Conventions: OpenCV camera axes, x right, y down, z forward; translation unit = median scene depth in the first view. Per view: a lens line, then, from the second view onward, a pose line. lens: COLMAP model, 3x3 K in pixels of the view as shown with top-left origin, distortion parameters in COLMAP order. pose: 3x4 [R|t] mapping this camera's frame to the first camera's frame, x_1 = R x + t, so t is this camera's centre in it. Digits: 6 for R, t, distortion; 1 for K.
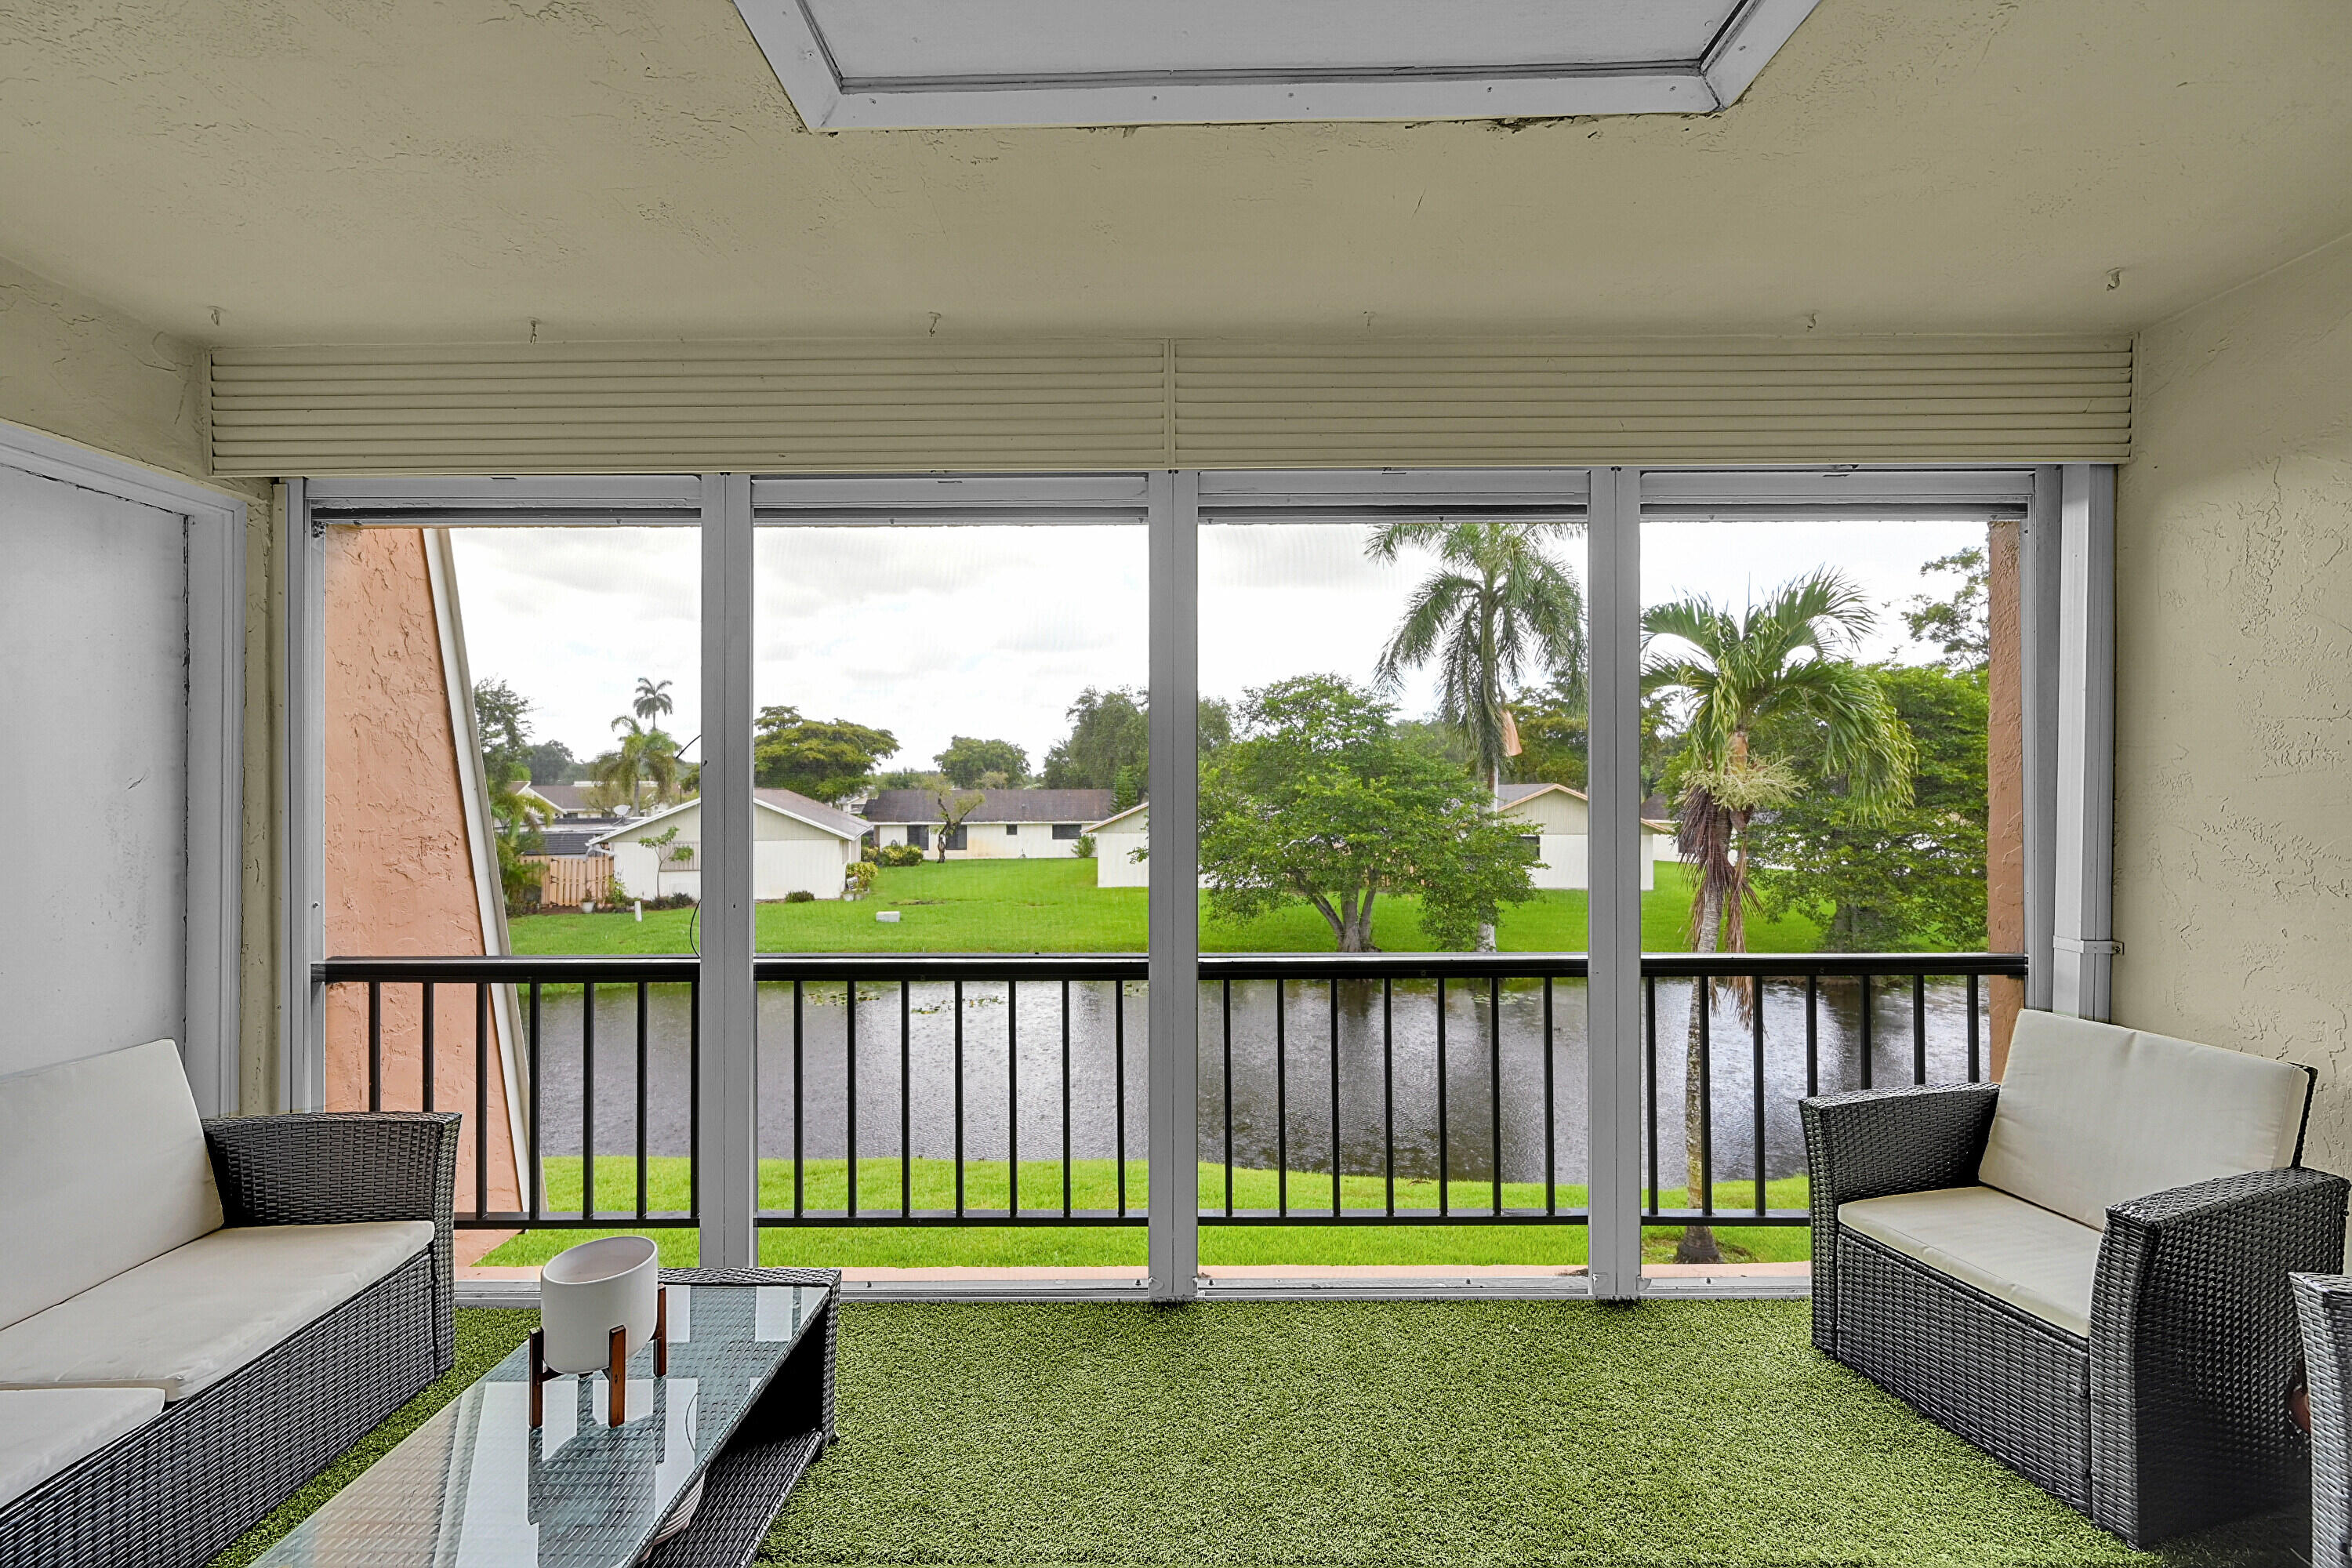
lens RADIAL K [[936.2, 0, 1166.0], [0, 936.2, 793.0], [0, 0, 1]] dist [0.001537, -0.000098]
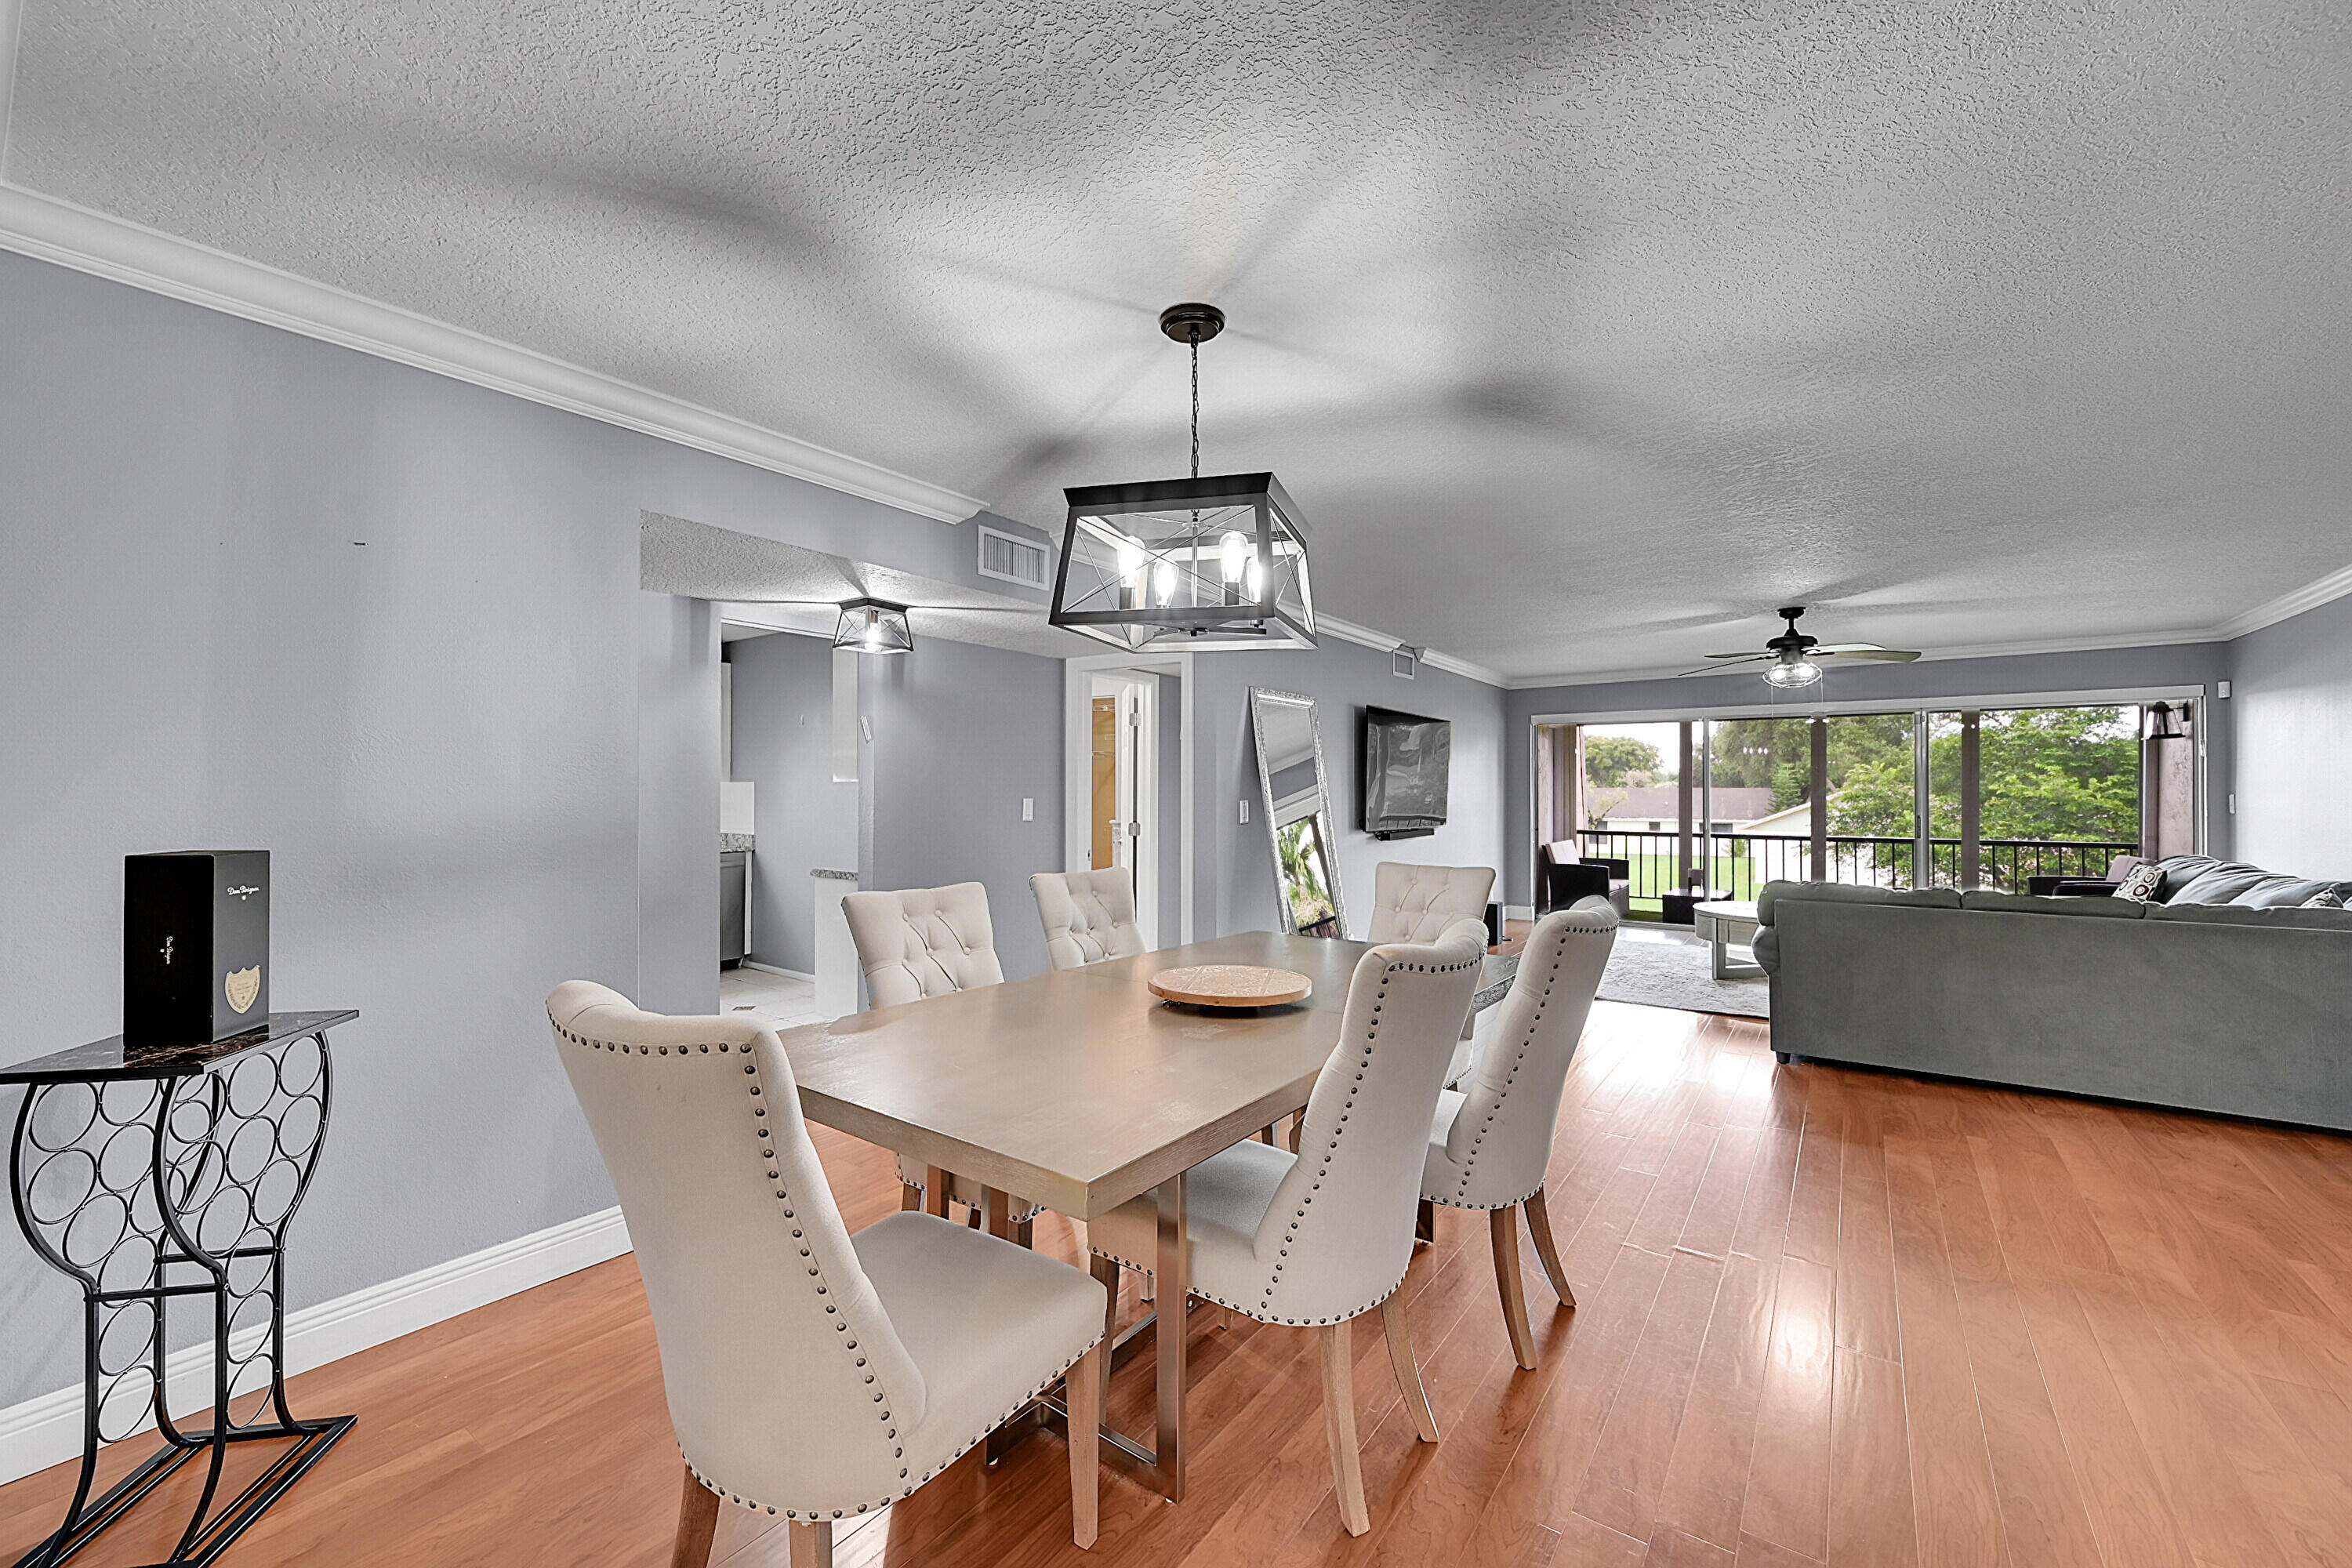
lens RADIAL K [[936.2, 0, 1173.4], [0, 936.2, 786.0], [0, 0, 1]] dist [0.001537, -0.000098]
pose [[0.813719, 0.003805, -0.581246, 0.003657], [-0.006410, 0.999977, -0.002429, 0.000495], [0.581223, 0.005703, 0.813724, -0.199352]]
